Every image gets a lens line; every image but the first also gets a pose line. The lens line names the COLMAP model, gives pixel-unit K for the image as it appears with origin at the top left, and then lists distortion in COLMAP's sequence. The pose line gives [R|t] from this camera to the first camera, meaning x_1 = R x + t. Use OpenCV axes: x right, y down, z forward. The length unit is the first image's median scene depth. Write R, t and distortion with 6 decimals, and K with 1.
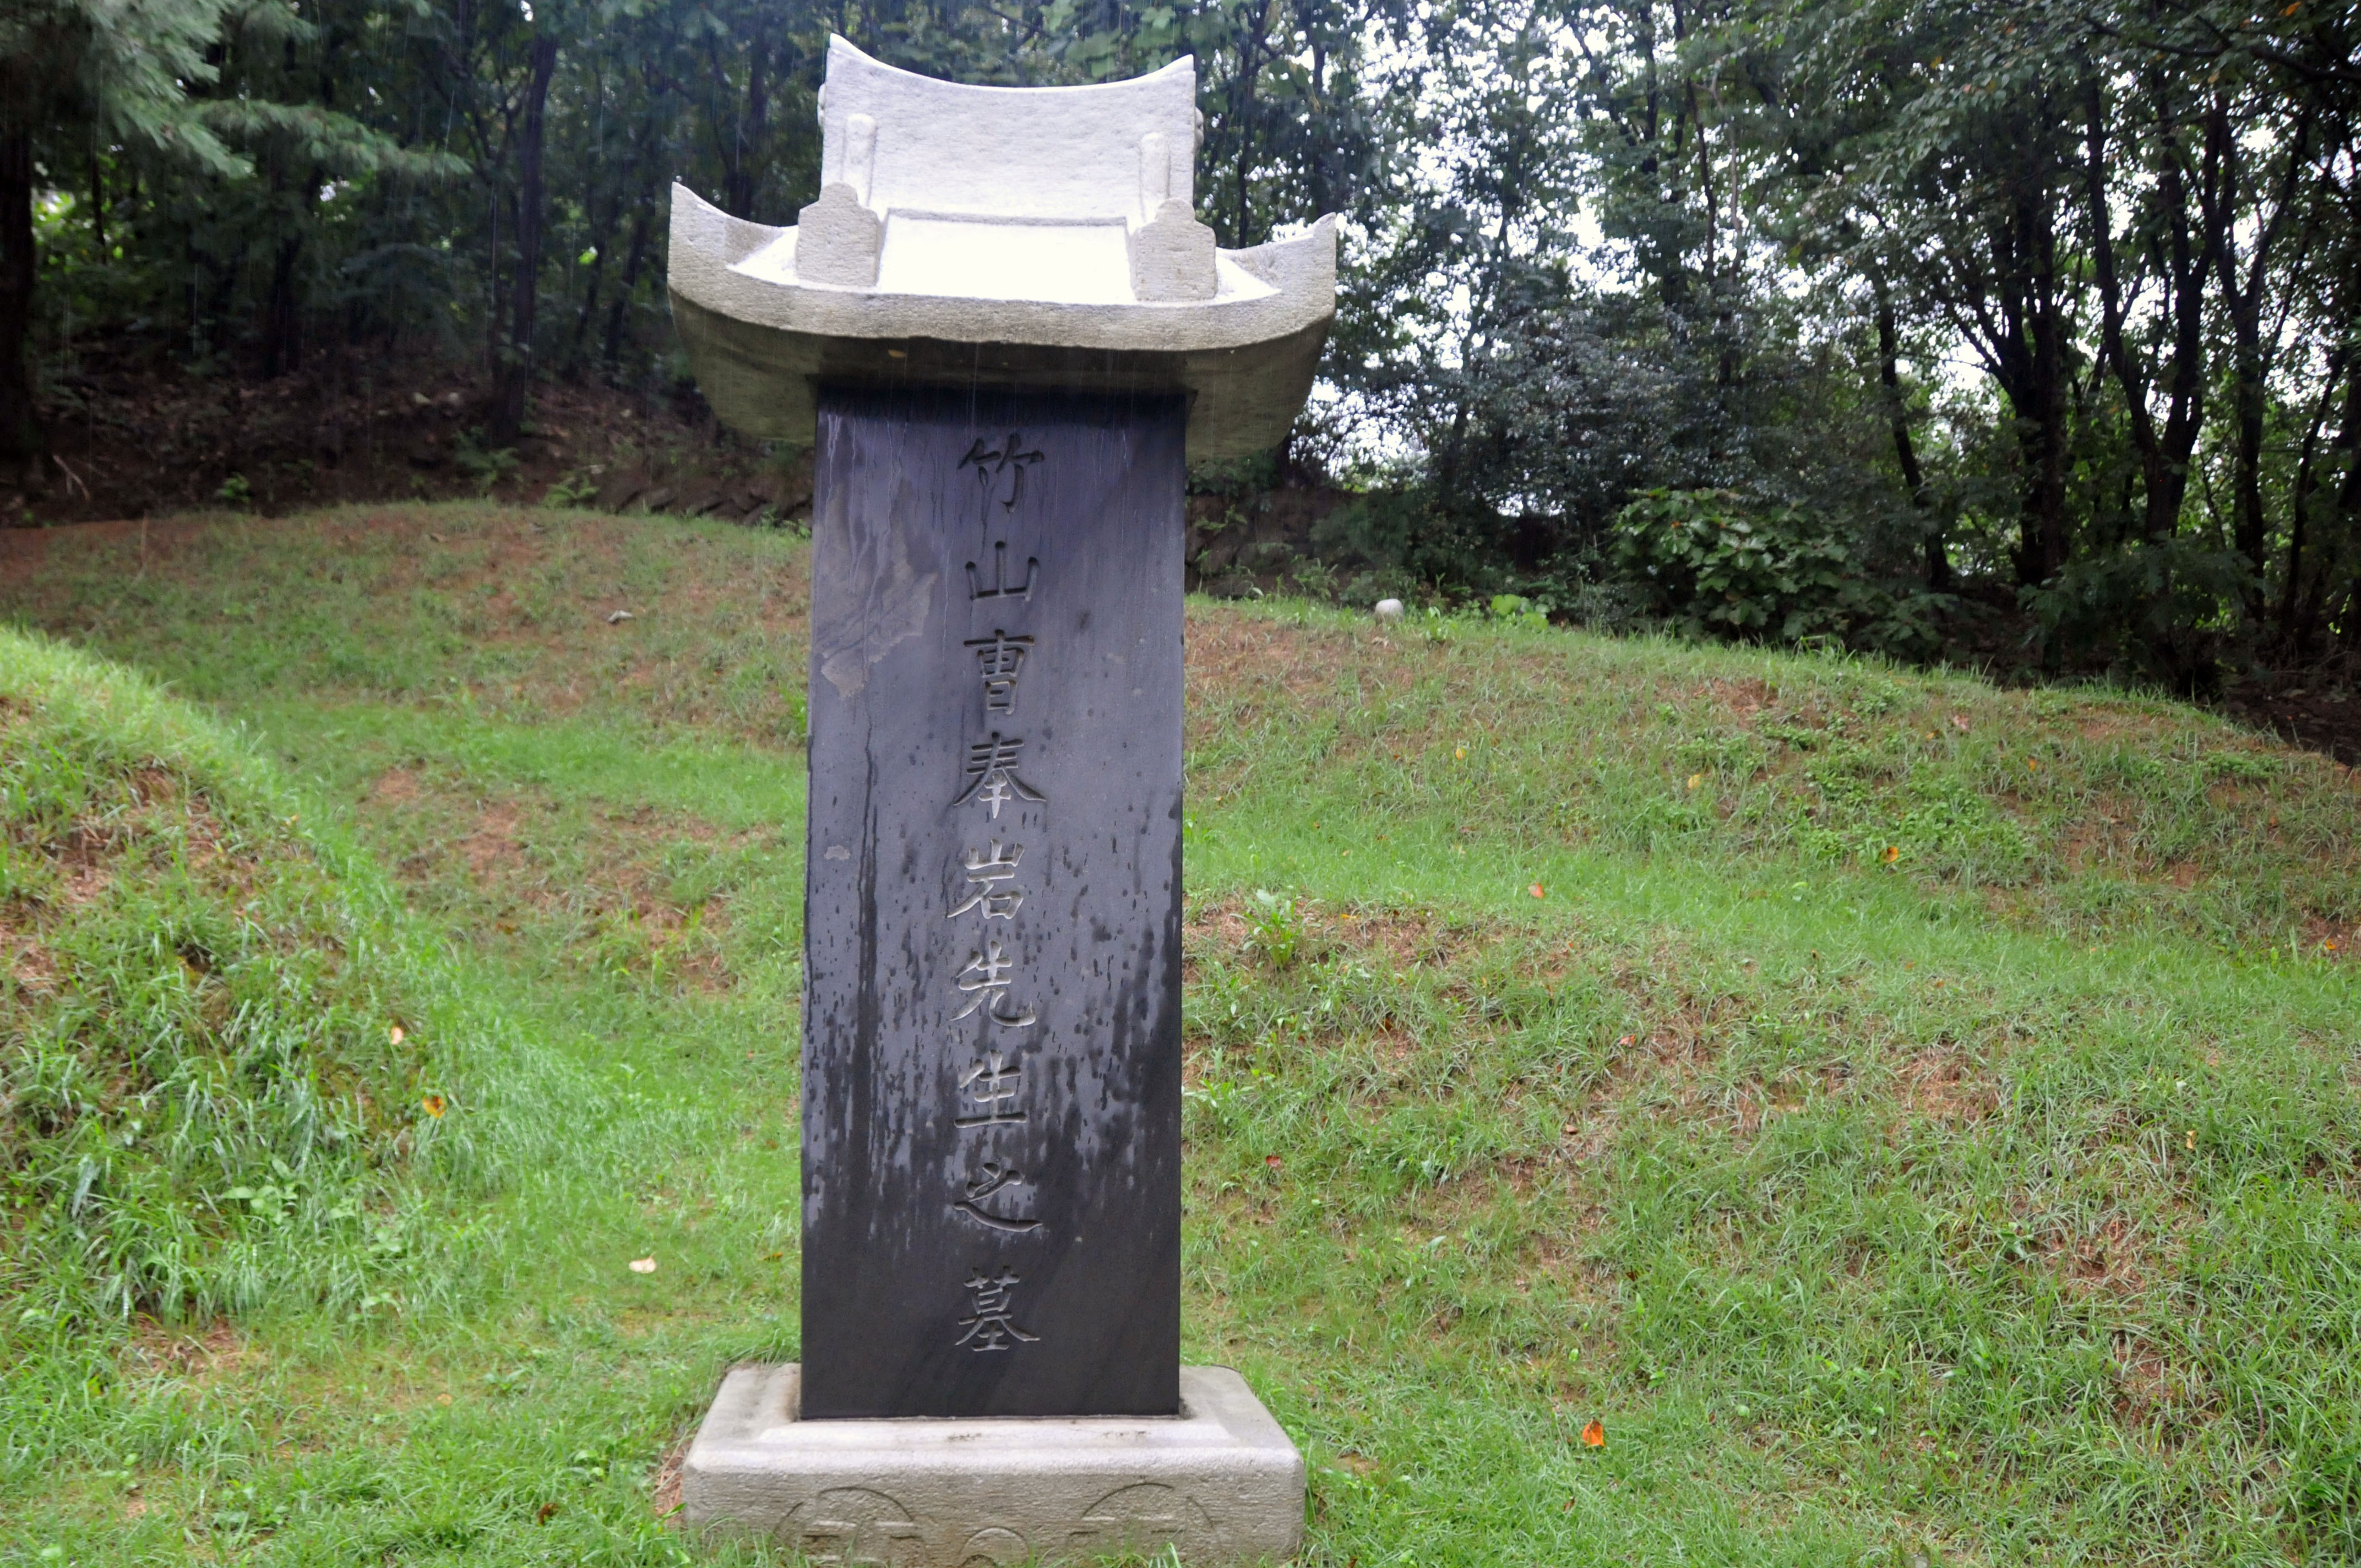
lens RADIAL K [[1761.9, 0, 1163.2], [0, 1761.9, 807.9], [0, 0, 1]] dist [-0.133215, 0.065901]
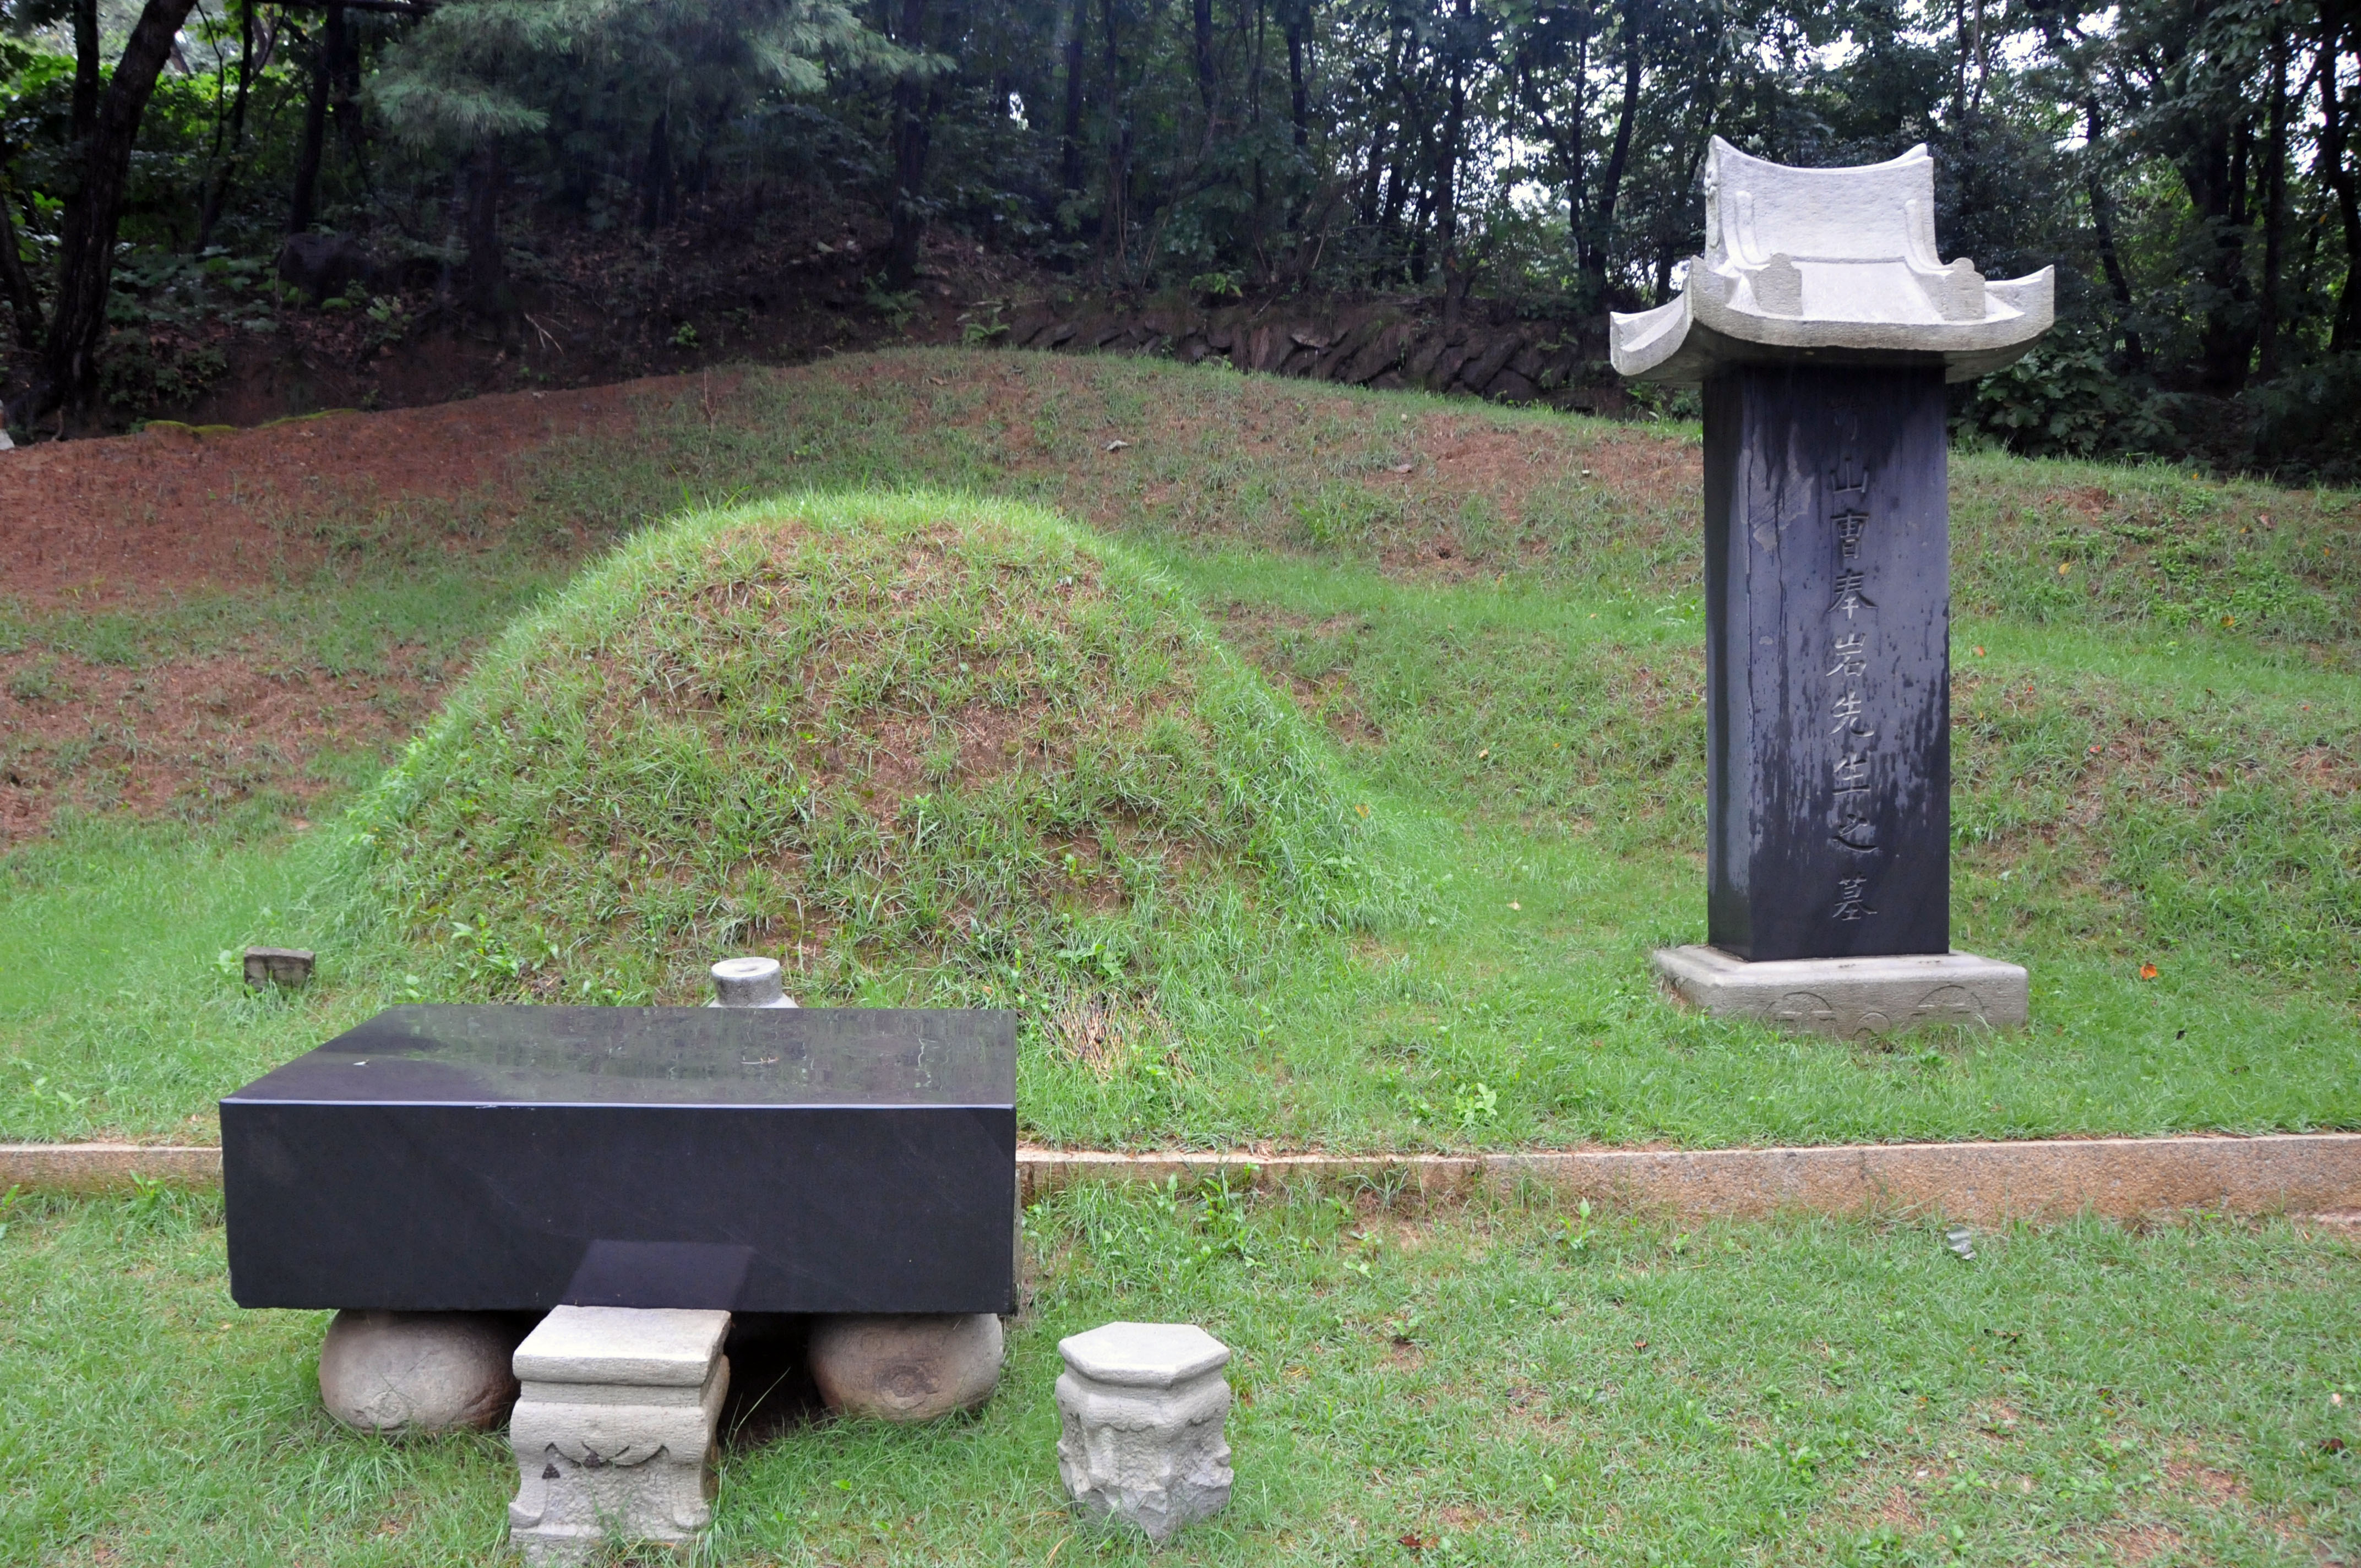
lens RADIAL K [[1761.9, 0, 1167.8], [0, 1761.9, 776.6], [0, 0, 1]] dist [-0.133215, 0.065901]
pose [[0.998780, -0.026775, -0.041503, -0.699055], [0.031320, 0.993095, 0.113055, -0.052604], [0.038189, -0.114217, 0.992722, -0.739559]]
